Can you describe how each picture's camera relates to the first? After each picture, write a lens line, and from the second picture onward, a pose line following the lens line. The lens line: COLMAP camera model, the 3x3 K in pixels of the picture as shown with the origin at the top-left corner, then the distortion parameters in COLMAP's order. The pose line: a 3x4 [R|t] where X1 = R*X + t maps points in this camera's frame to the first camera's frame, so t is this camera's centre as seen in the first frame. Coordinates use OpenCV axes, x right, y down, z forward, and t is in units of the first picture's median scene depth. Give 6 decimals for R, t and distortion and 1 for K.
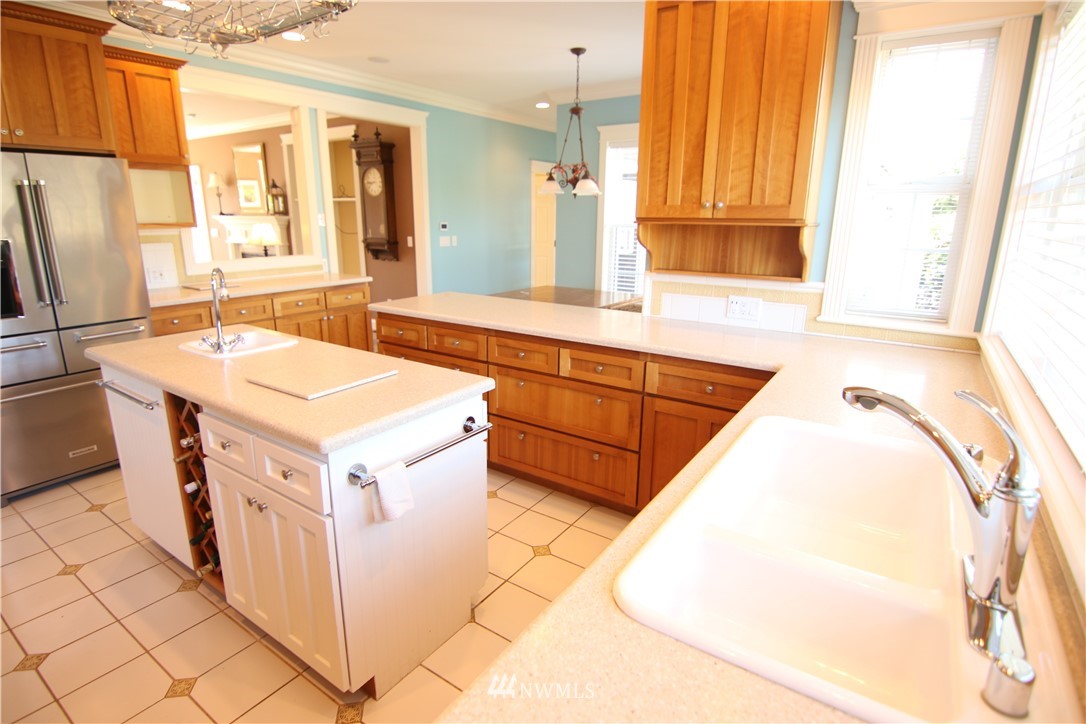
lens RADIAL K [[552.9, 0, 536.8], [0, 552.9, 360.0], [0, 0, 1]] dist [0.000483, -0.014449]
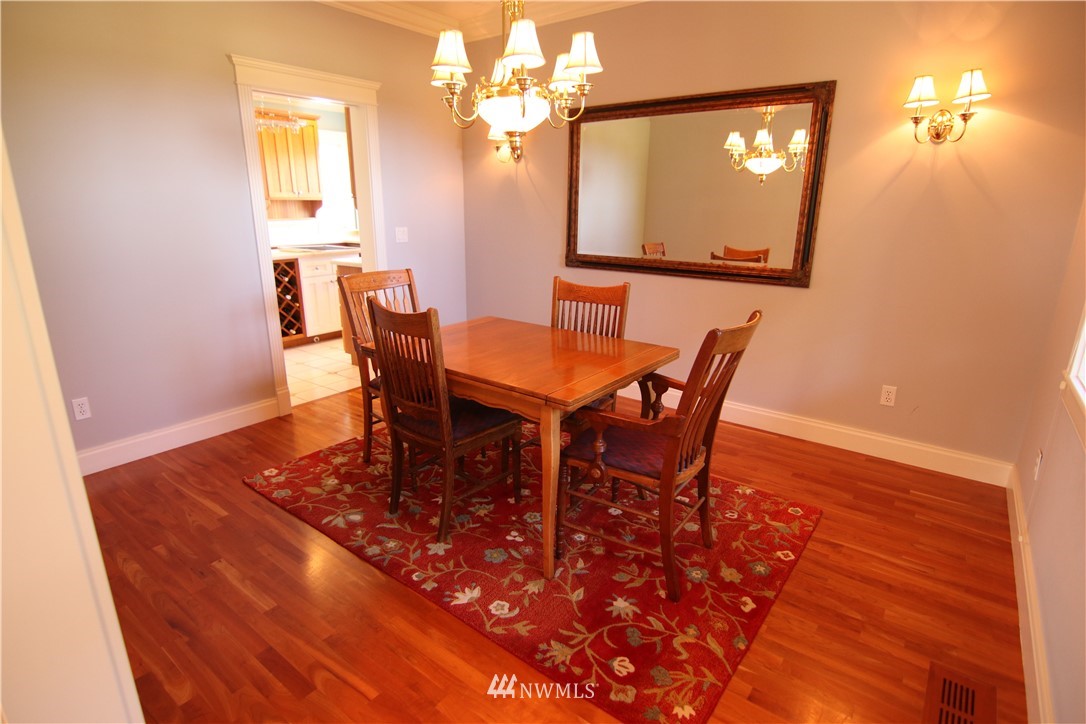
lens RADIAL K [[552.9, 0, 536.8], [0, 552.9, 360.0], [0, 0, 1]] dist [0.000483, -0.014449]
pose [[0.043216, -0.281559, 0.958570, -2.250063], [0.250333, 0.931911, 0.262442, 0.074345], [-0.967195, 0.228620, 0.110756, -0.272682]]
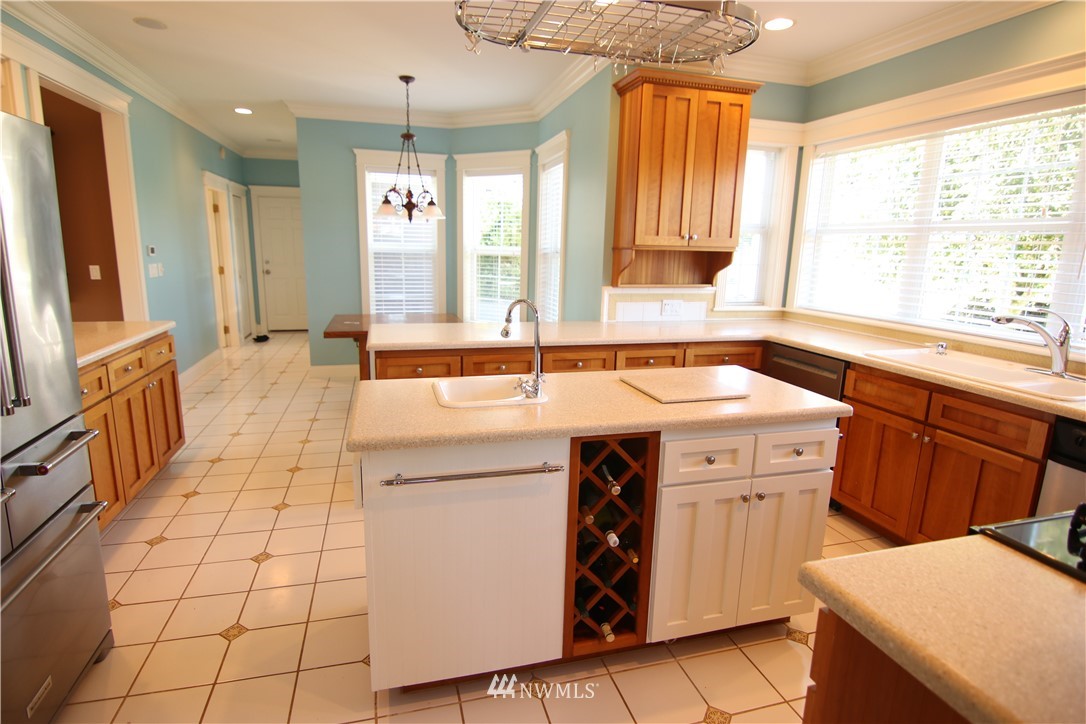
lens RADIAL K [[552.9, 0, 536.8], [0, 552.9, 360.0], [0, 0, 1]] dist [0.000483, -0.014449]
pose [[0.635108, -0.147395, 0.758230, -0.936231], [0.178999, 0.982988, 0.041153, -0.080210], [-0.751397, 0.109585, 0.650687, 0.333803]]
